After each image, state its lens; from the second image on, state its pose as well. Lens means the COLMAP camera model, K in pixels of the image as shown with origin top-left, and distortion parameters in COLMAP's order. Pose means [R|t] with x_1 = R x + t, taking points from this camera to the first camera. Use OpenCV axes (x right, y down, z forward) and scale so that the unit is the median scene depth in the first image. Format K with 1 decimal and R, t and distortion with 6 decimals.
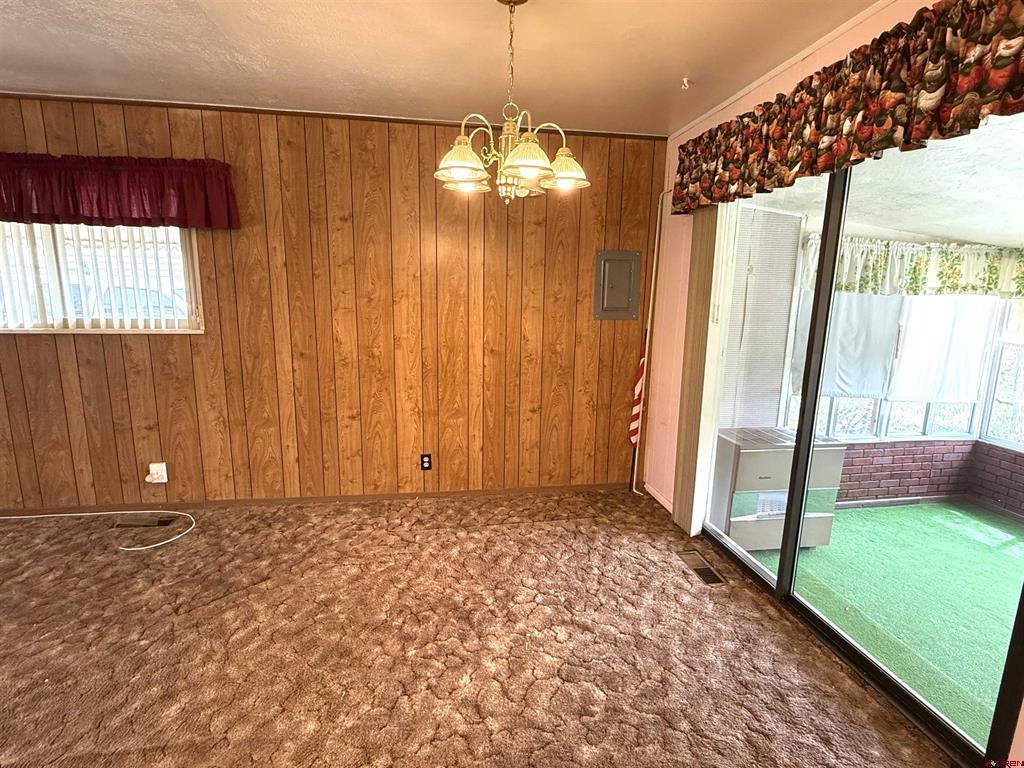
lens RADIAL K [[503.1, 0, 507.6], [0, 503.1, 383.5], [0, 0, 1]] dist [-0.002810, 0.001138]
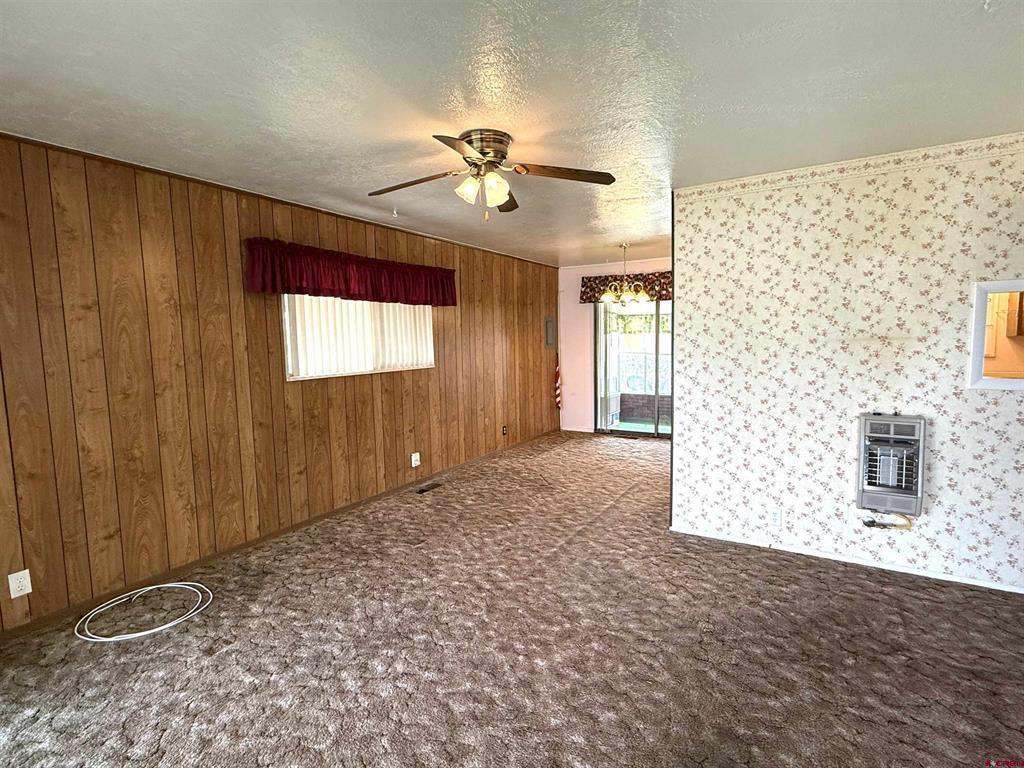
lens RADIAL K [[503.1, 0, 509.0], [0, 503.1, 381.2], [0, 0, 1]] dist [-0.002810, 0.001138]
pose [[0.645820, -0.094337, 0.757639, -1.717448], [0.163168, 0.986464, -0.016257, 0.013393], [-0.745850, 0.134121, 0.652471, -0.258883]]
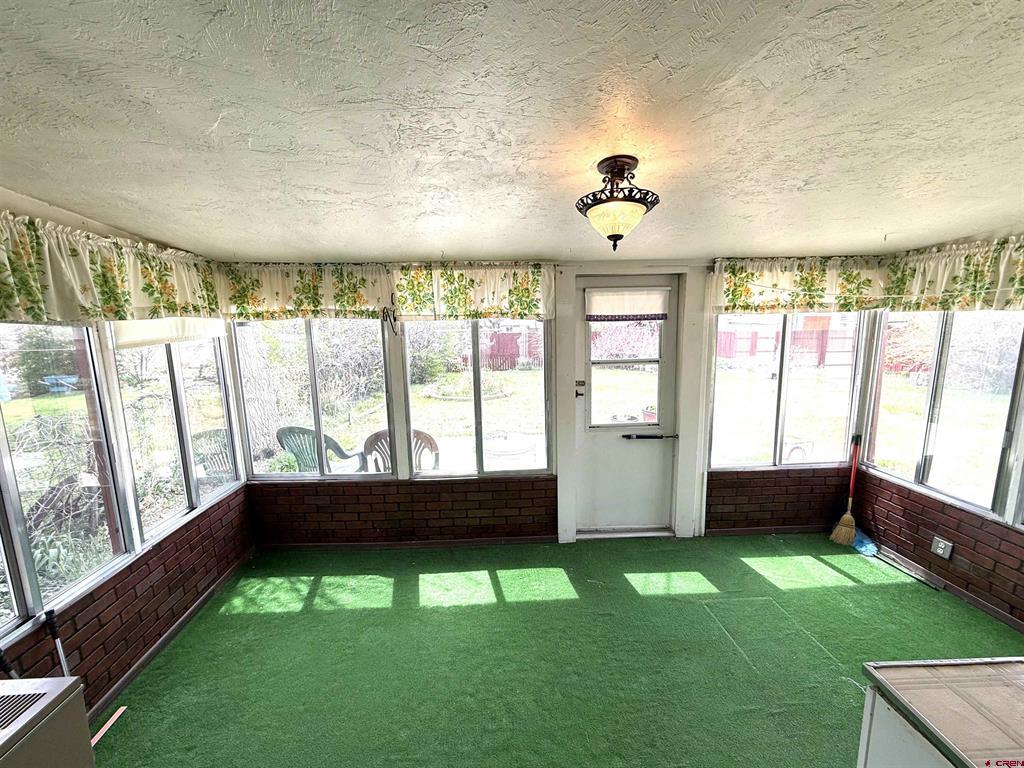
lens RADIAL K [[415.7, 0, 514.1], [0, 415.7, 386.3], [0, 0, 1]] dist [-0.009012, 0.000609]
pose [[0.119388, -0.178995, 0.976579, 0.453040], [0.189393, 0.969658, 0.154573, -0.104442], [-0.974616, 0.166503, 0.149666, 0.583767]]
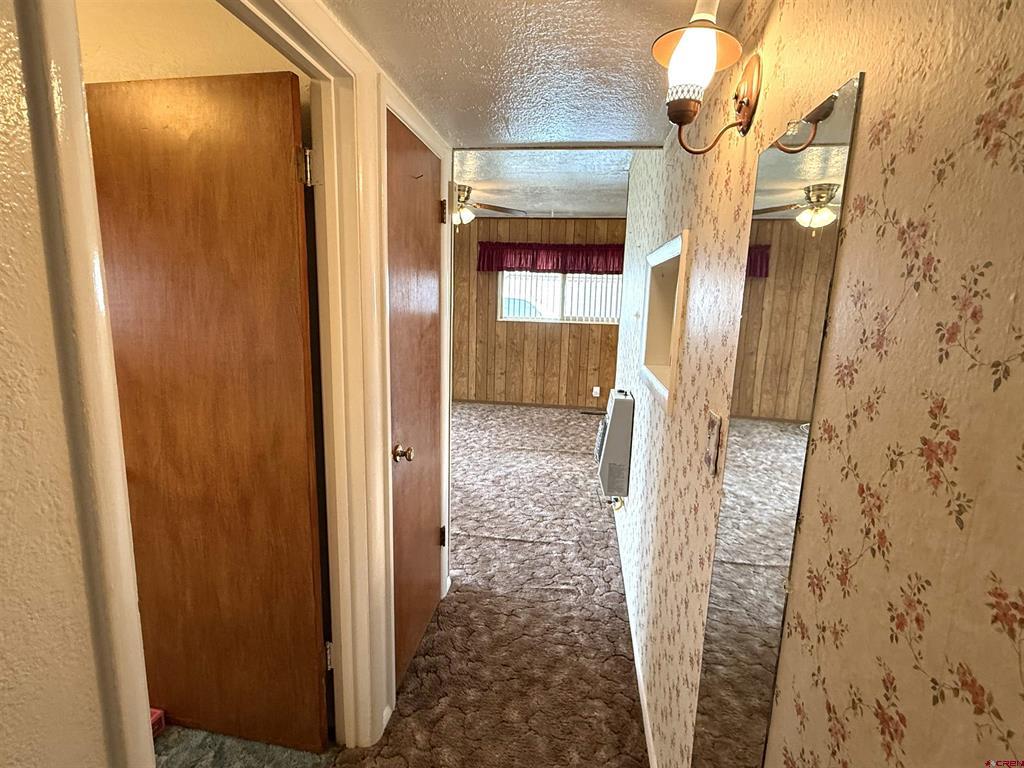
lens RADIAL K [[503.1, 0, 509.7], [0, 503.1, 387.8], [0, 0, 1]] dist [-0.002810, 0.001138]
pose [[0.956879, 0.062068, -0.283779, -0.468260], [-0.062714, 0.998008, 0.006815, 0.176901], [0.283637, 0.011275, 0.958866, -1.117578]]
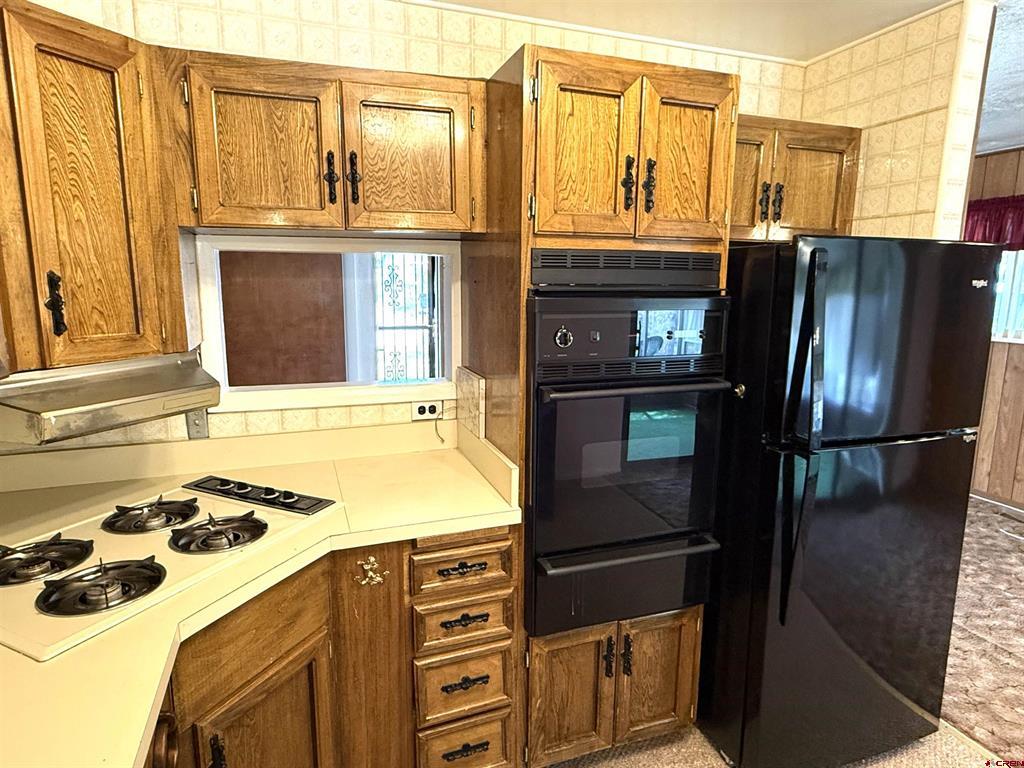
lens RADIAL K [[599.9, 0, 512.2], [0, 599.9, 384.2], [0, 0, 1]] dist [0.000290, -0.000095]
pose [[0.197529, 0.151542, -0.968513, 0.257520], [-0.174994, 0.977561, 0.117267, 0.032687], [0.964551, 0.146320, 0.219616, -0.385252]]
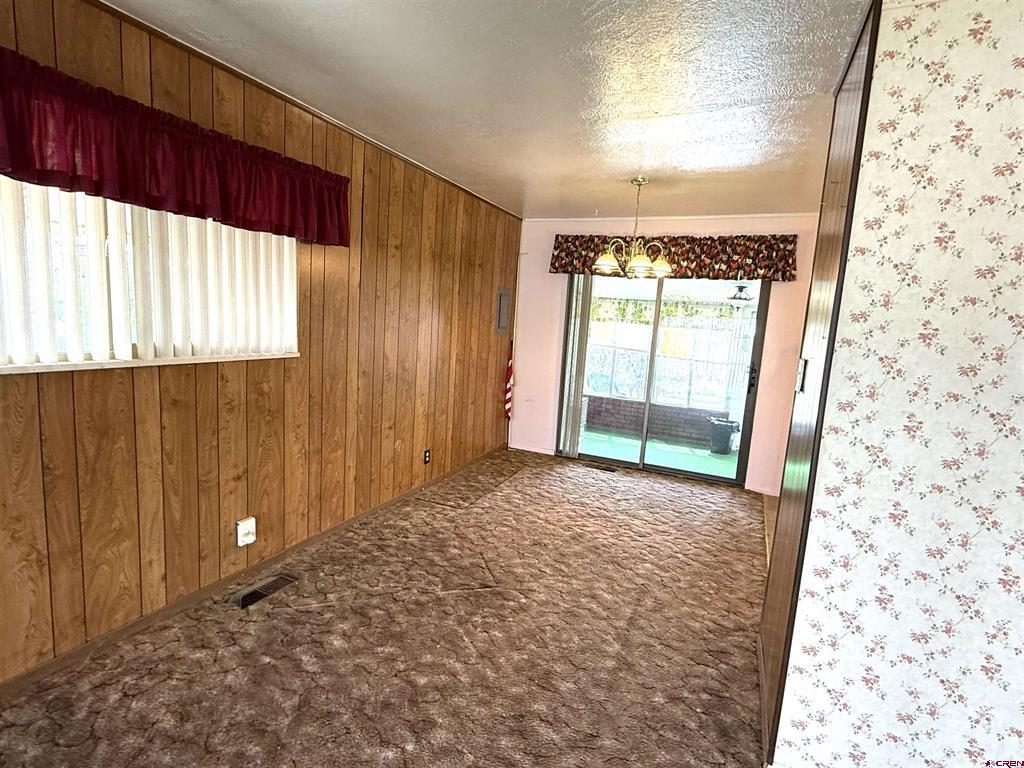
lens RADIAL K [[503.1, 0, 509.2], [0, 503.1, 385.0], [0, 0, 1]] dist [-0.002810, 0.001138]
pose [[0.549680, -0.092746, 0.830211, -1.153766], [0.091967, 0.994495, 0.050208, -0.060055], [-0.830298, 0.048754, 0.555184, 0.198026]]
